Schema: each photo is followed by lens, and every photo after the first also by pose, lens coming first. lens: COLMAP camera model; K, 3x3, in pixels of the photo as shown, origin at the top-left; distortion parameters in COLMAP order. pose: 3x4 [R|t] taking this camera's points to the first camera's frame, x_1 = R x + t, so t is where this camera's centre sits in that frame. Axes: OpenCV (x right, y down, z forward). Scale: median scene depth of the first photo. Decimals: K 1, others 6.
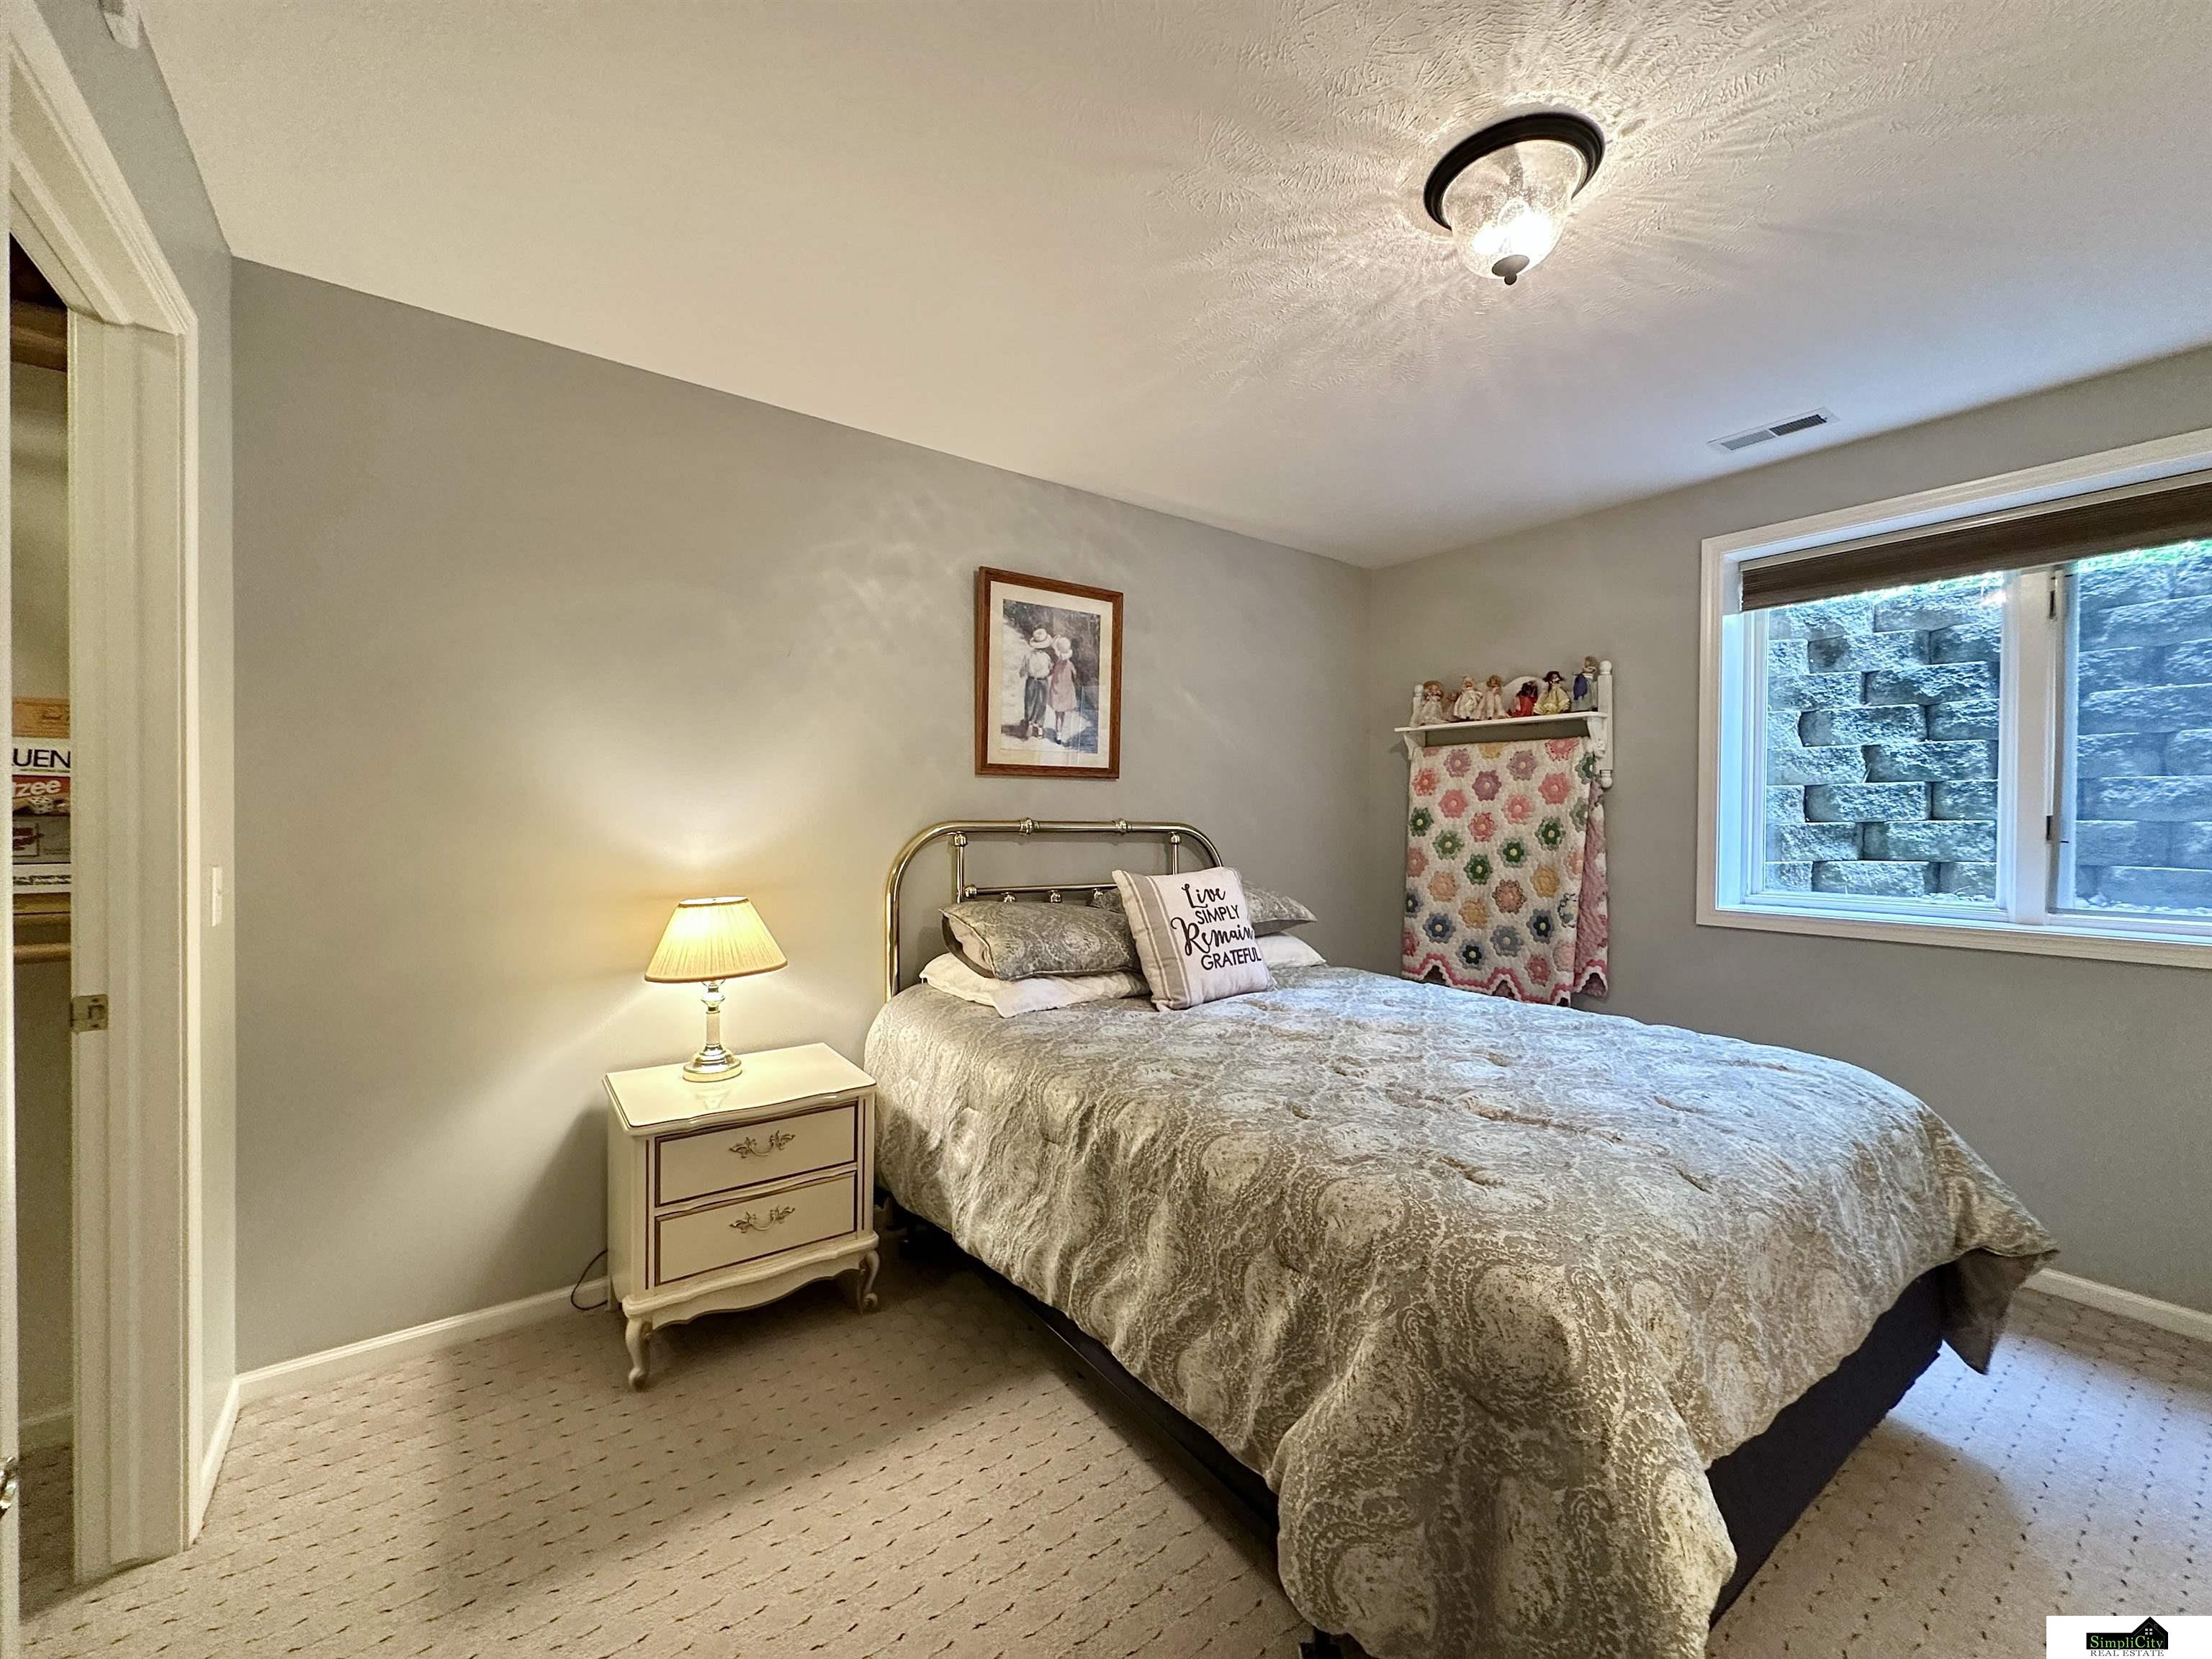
lens RADIAL K [[883.7, 0, 1106.0], [0, 883.7, 829.5], [0, 0, 1]] dist [-0.003051, 0.000420]
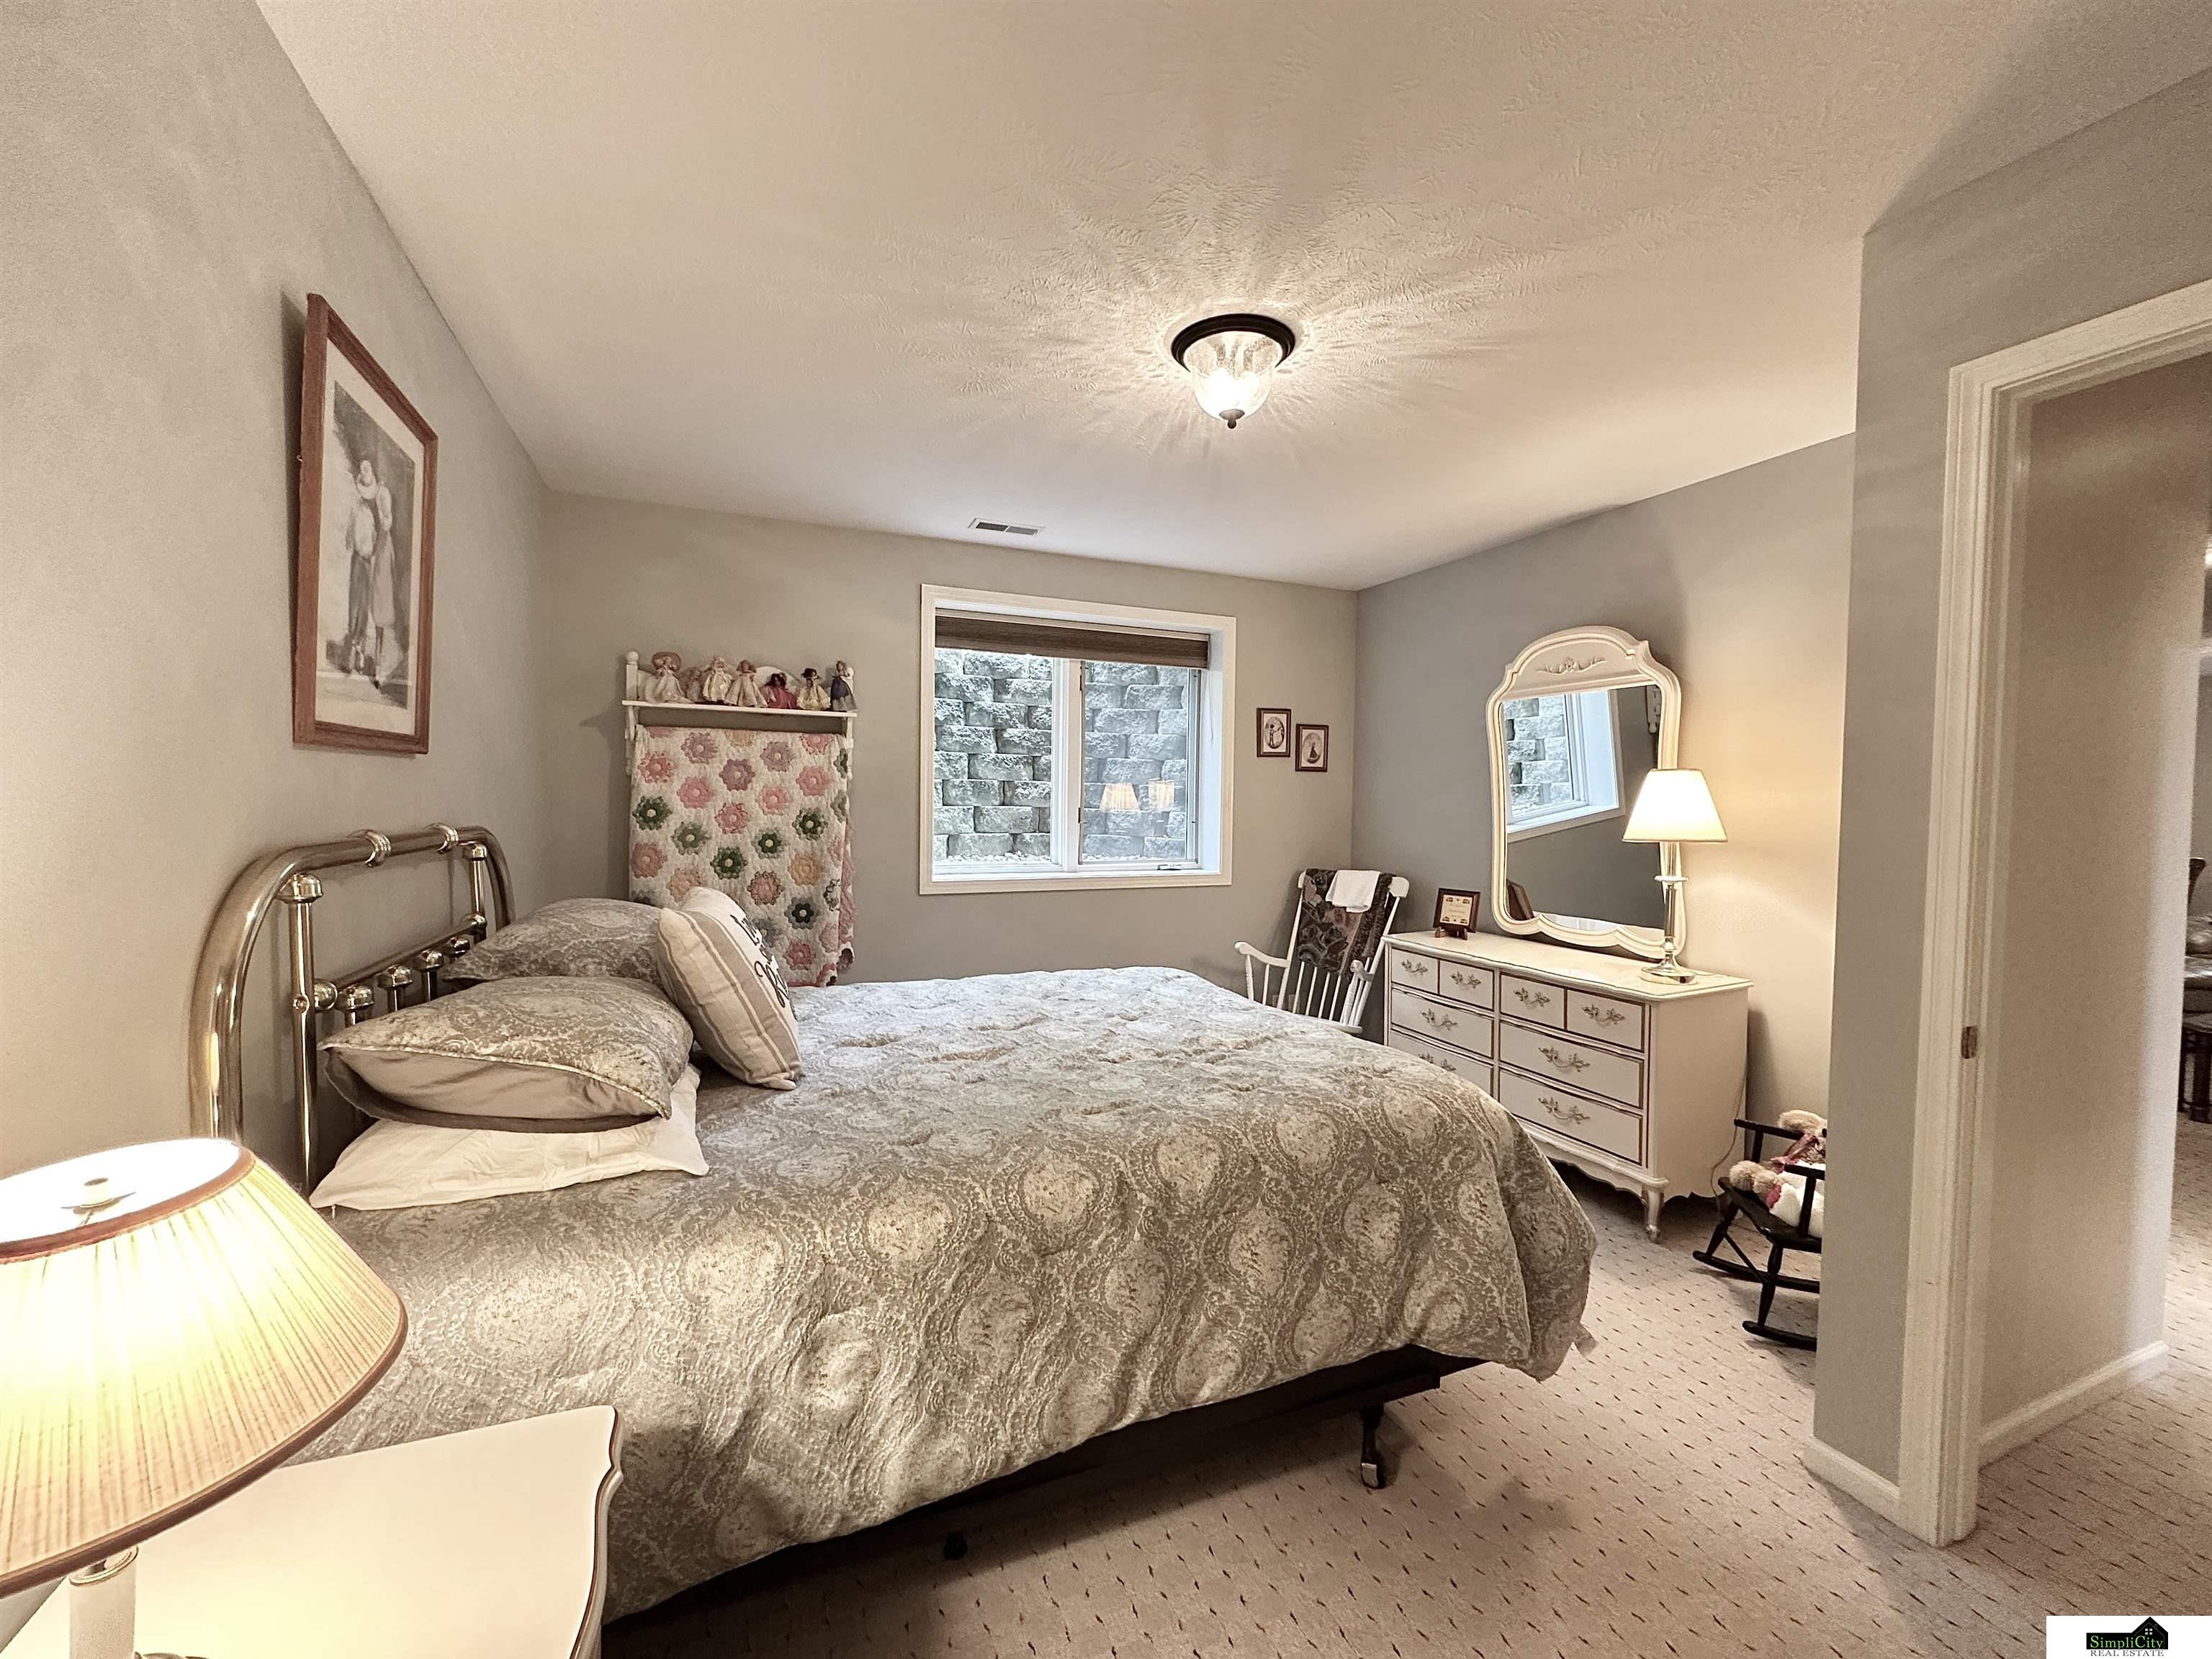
lens RADIAL K [[883.7, 0, 1106.0], [0, 883.7, 829.5], [0, 0, 1]] dist [-0.003051, 0.000420]
pose [[0.229708, -0.038304, 0.972505, -0.445277], [-0.001843, 0.999206, 0.039791, -0.031931], [-0.973258, -0.010933, 0.229455, 0.428124]]
